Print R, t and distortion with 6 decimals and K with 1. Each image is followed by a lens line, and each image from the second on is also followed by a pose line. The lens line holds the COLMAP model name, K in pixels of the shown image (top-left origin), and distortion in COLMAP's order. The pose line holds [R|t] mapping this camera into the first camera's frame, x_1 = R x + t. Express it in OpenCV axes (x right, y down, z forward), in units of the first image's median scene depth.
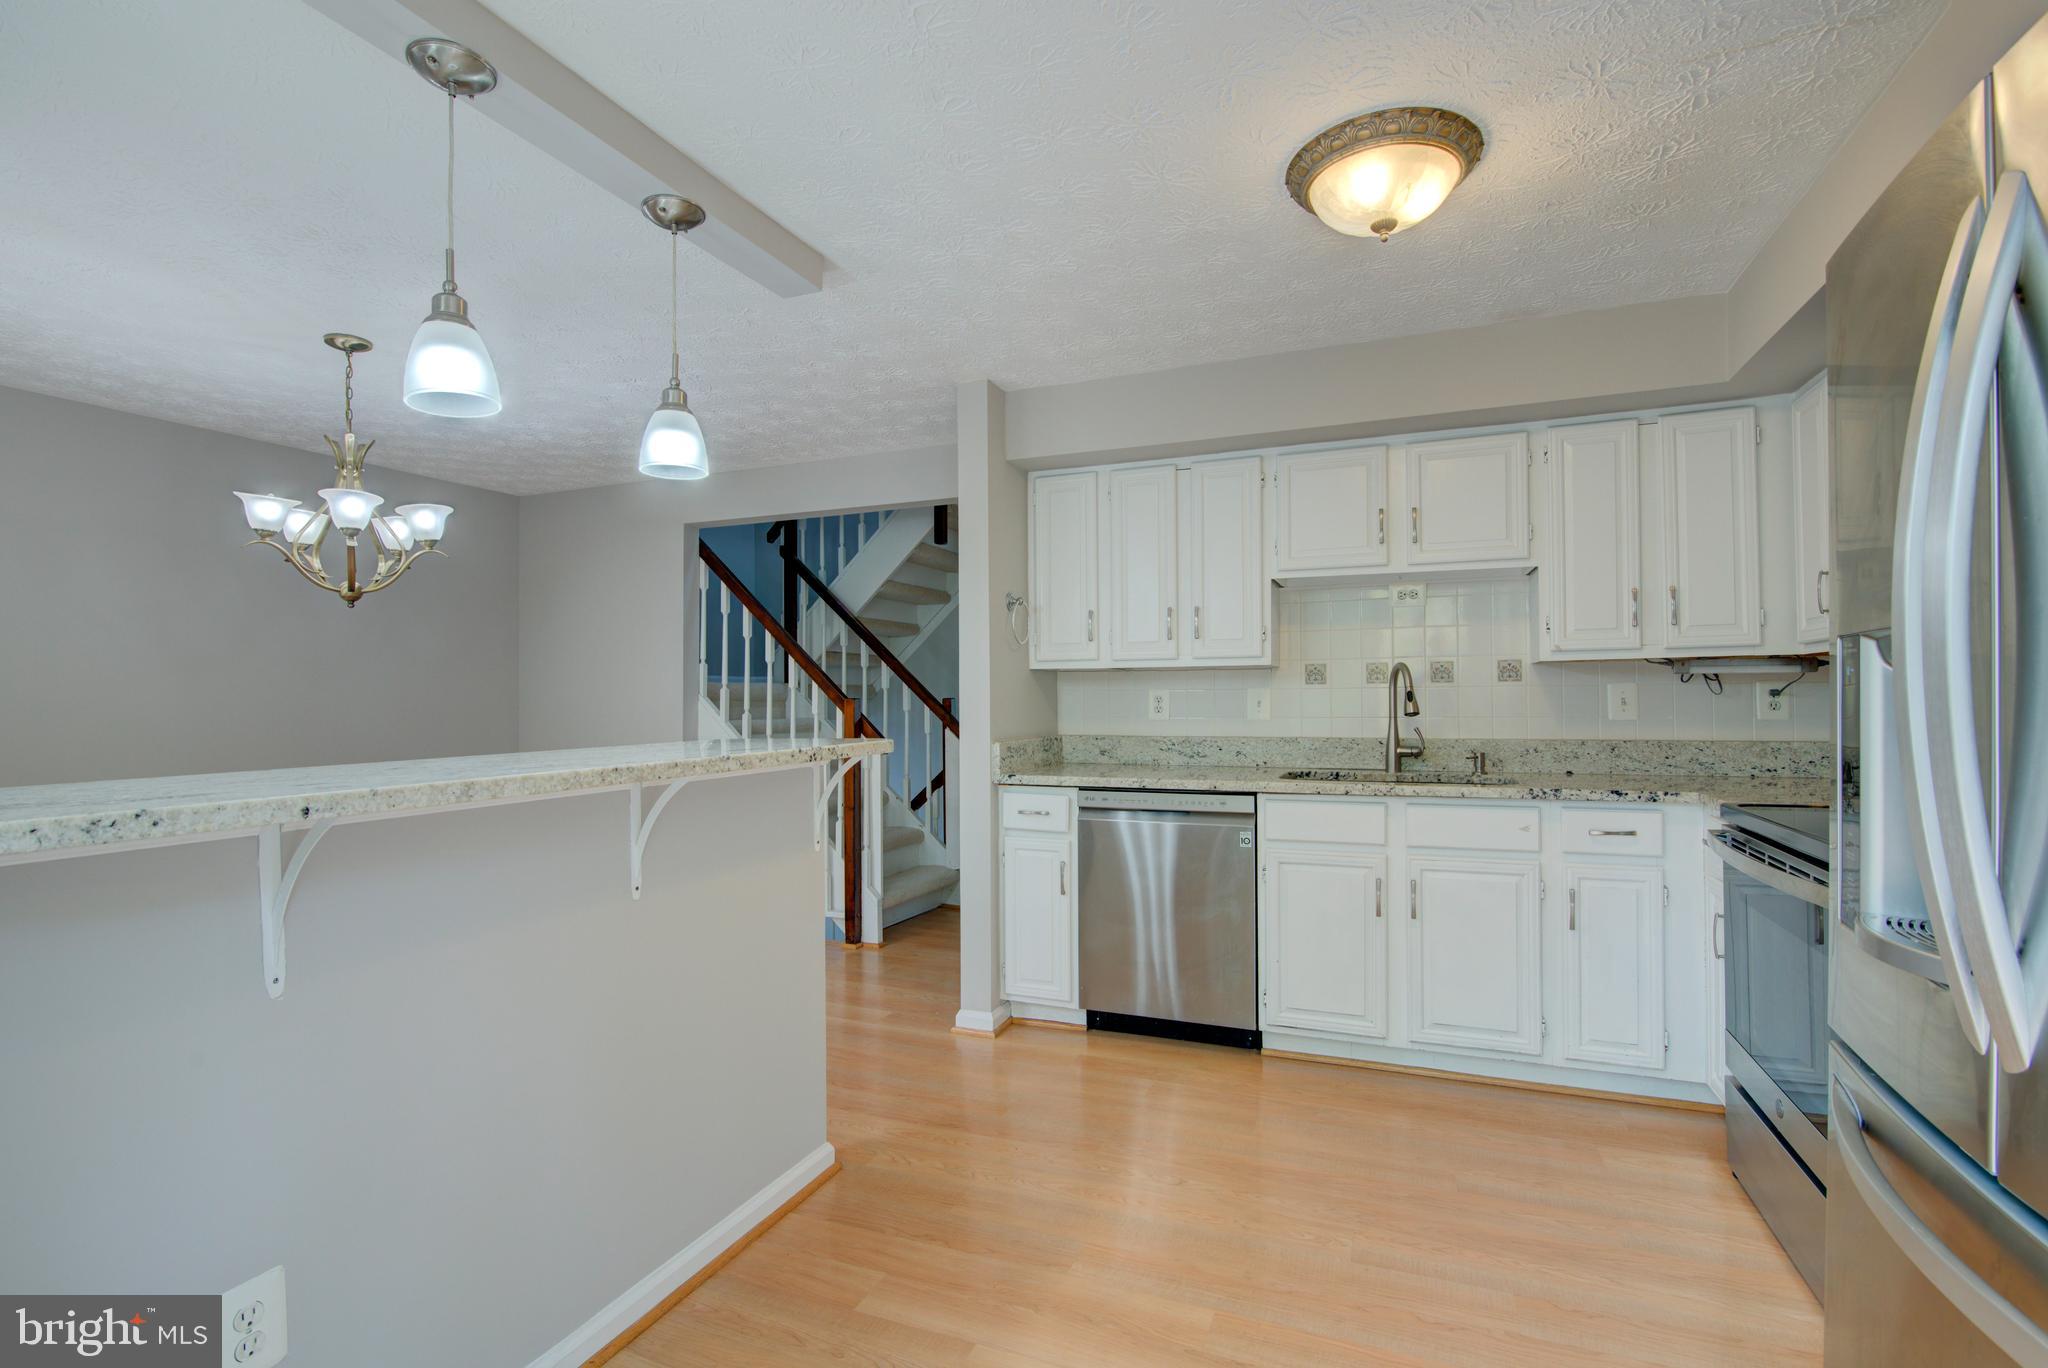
lens RADIAL K [[940.7, 0, 1013.5], [0, 940.7, 695.3], [0, 0, 1]] dist [-0.018065, 0.000739]
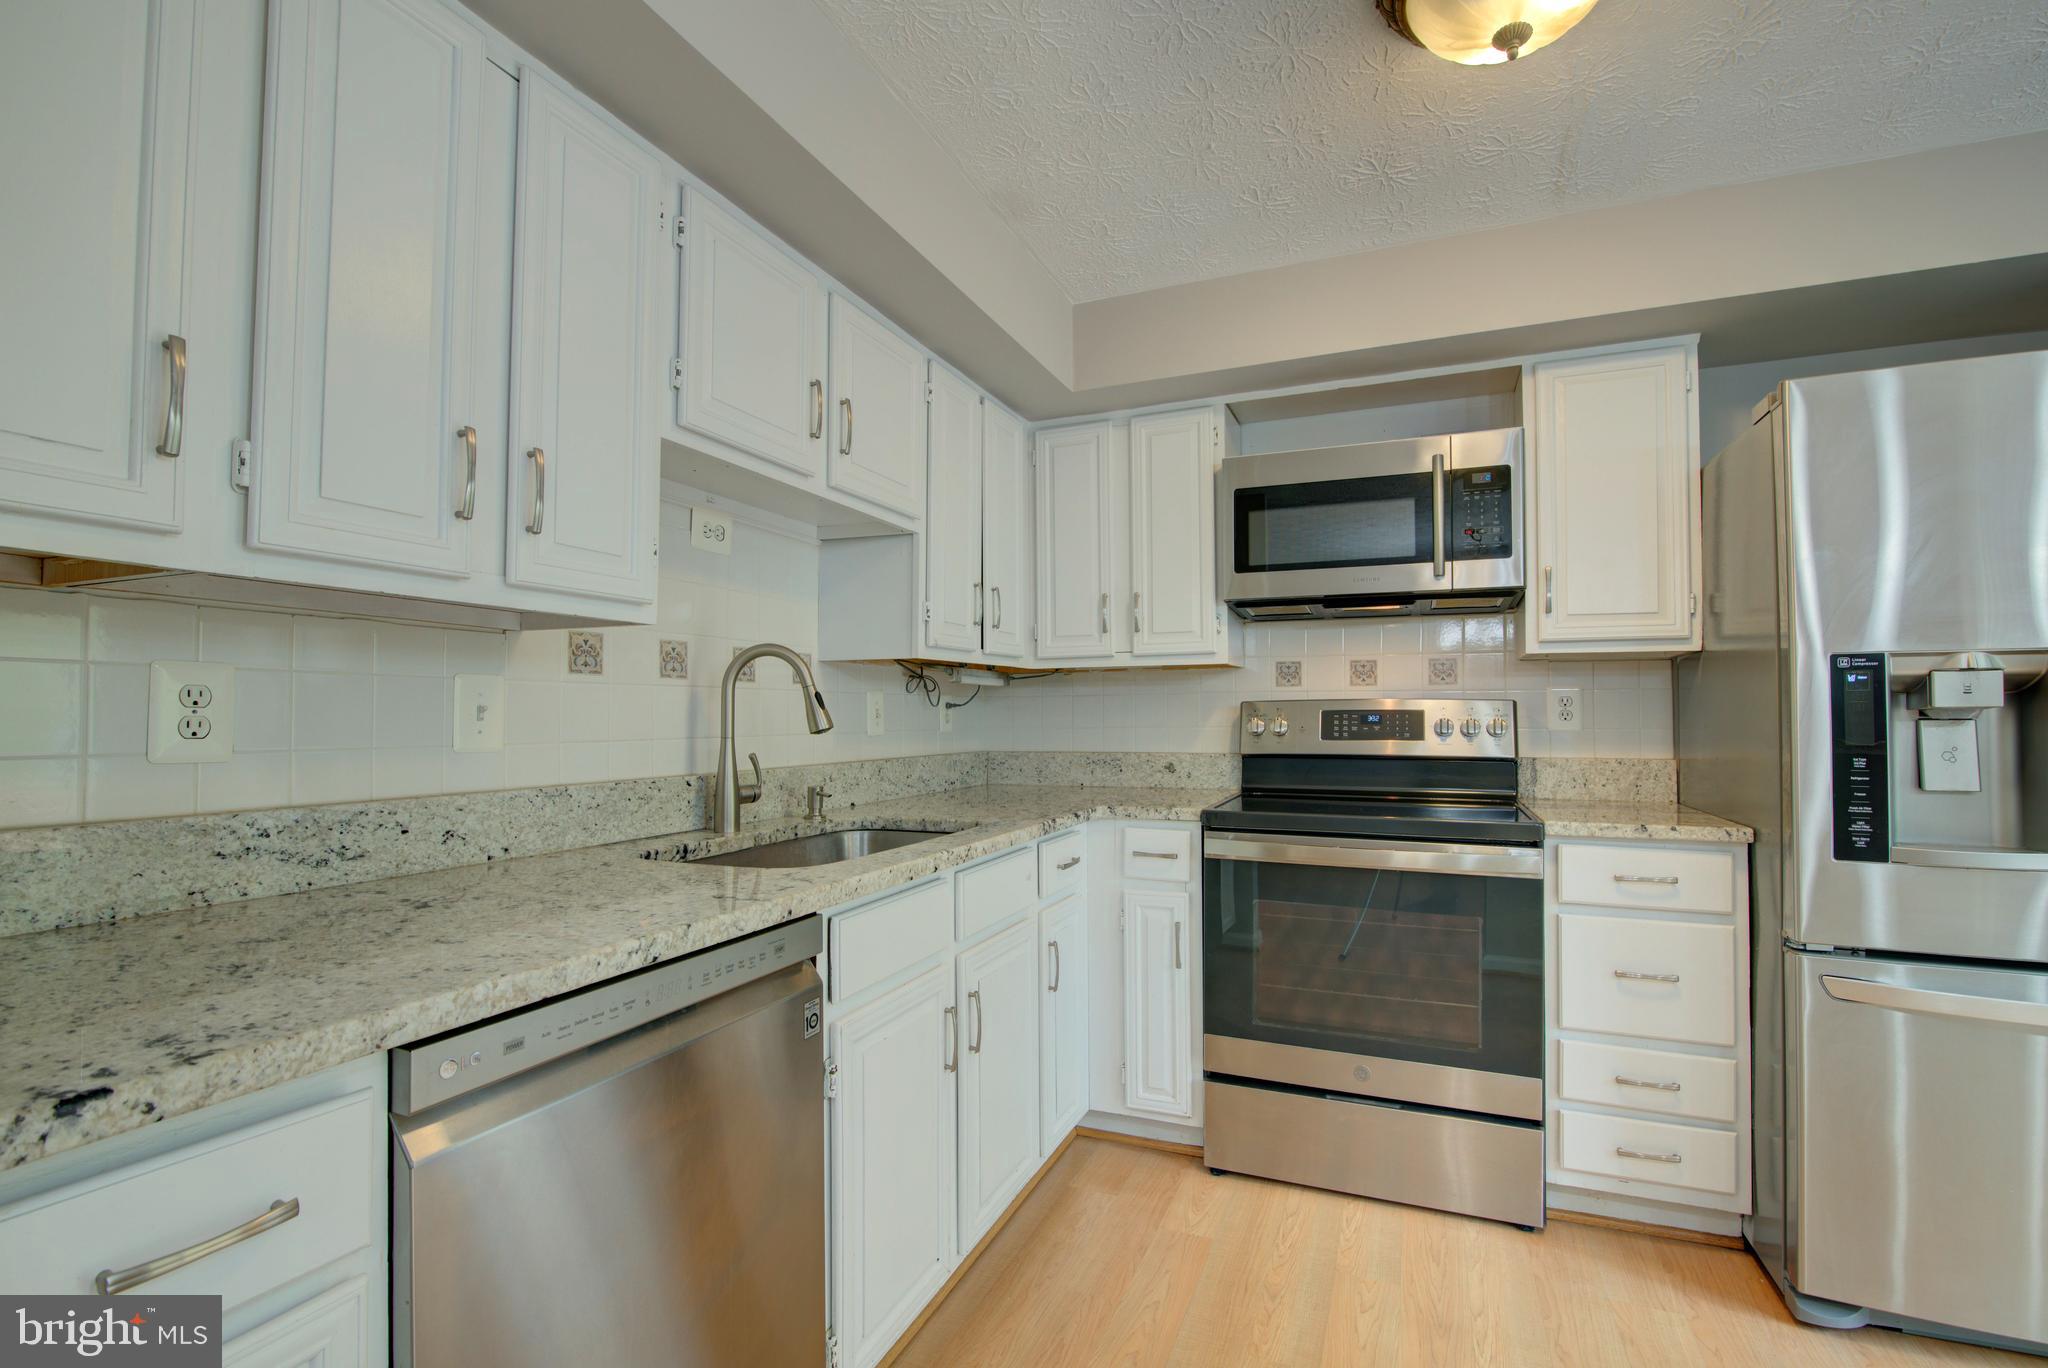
lens RADIAL K [[940.7, 0, 1013.5], [0, 940.7, 695.3], [0, 0, 1]] dist [-0.018065, 0.000739]
pose [[-0.006062, 0.032063, 0.999467, -0.169325], [0.003660, 0.999480, -0.032041, 0.016106], [-0.999975, 0.003463, -0.006176, 0.789457]]
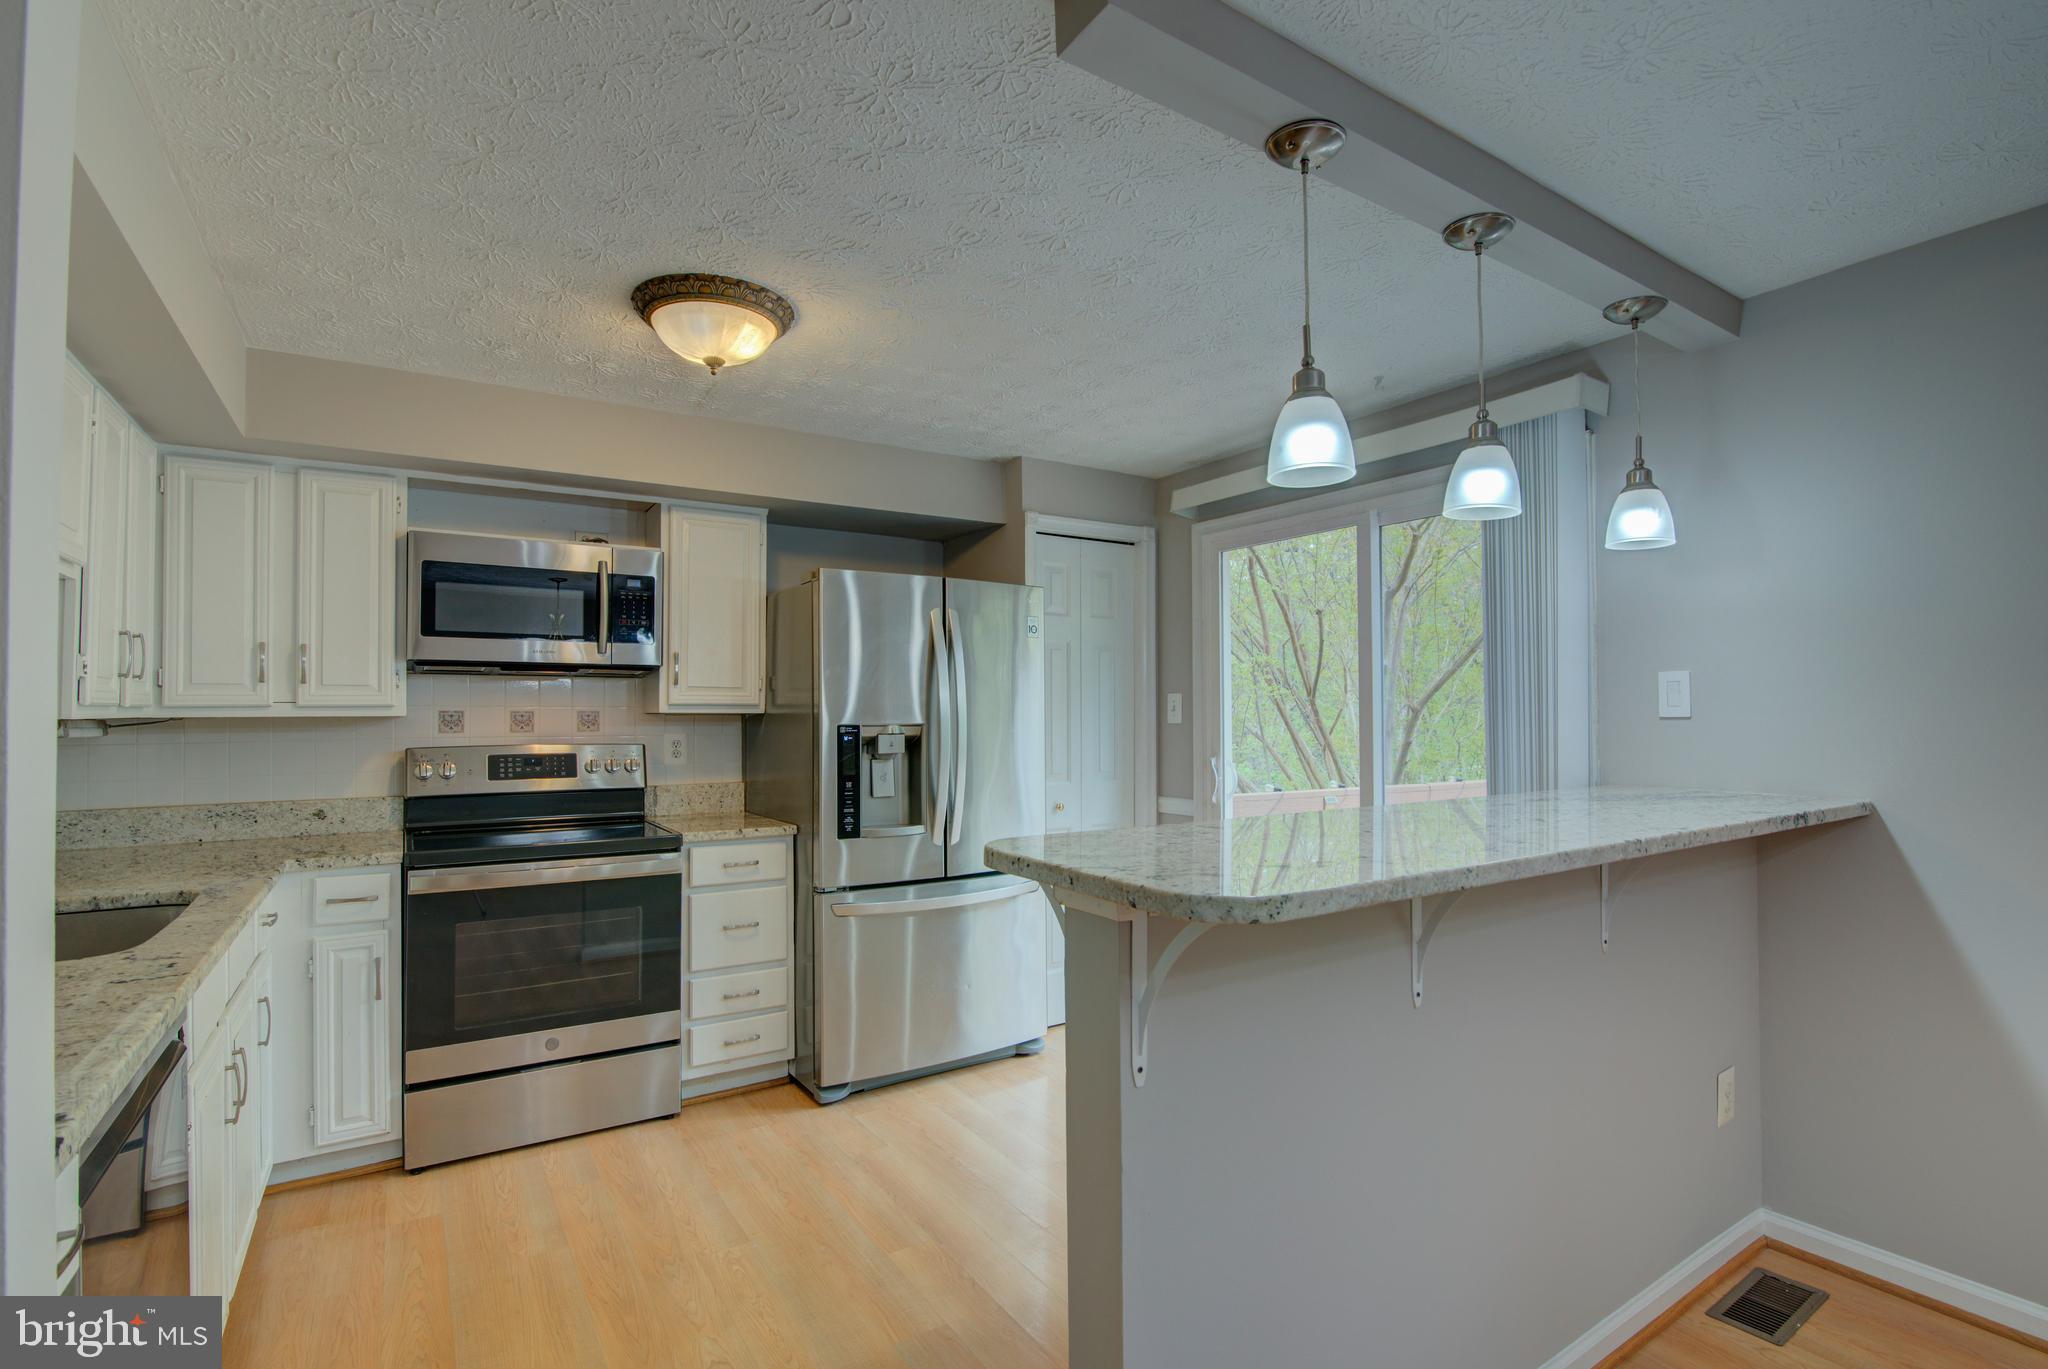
lens RADIAL K [[953.9, 0, 1031.2], [0, 953.9, 694.3], [0, 0, 1]] dist [-0.015931, -0.000252]
pose [[-0.834889, 0.030073, 0.549596, -0.336081], [0.016334, 0.999420, -0.029874, -0.019014], [-0.550175, -0.015964, -0.834896, 1.011257]]
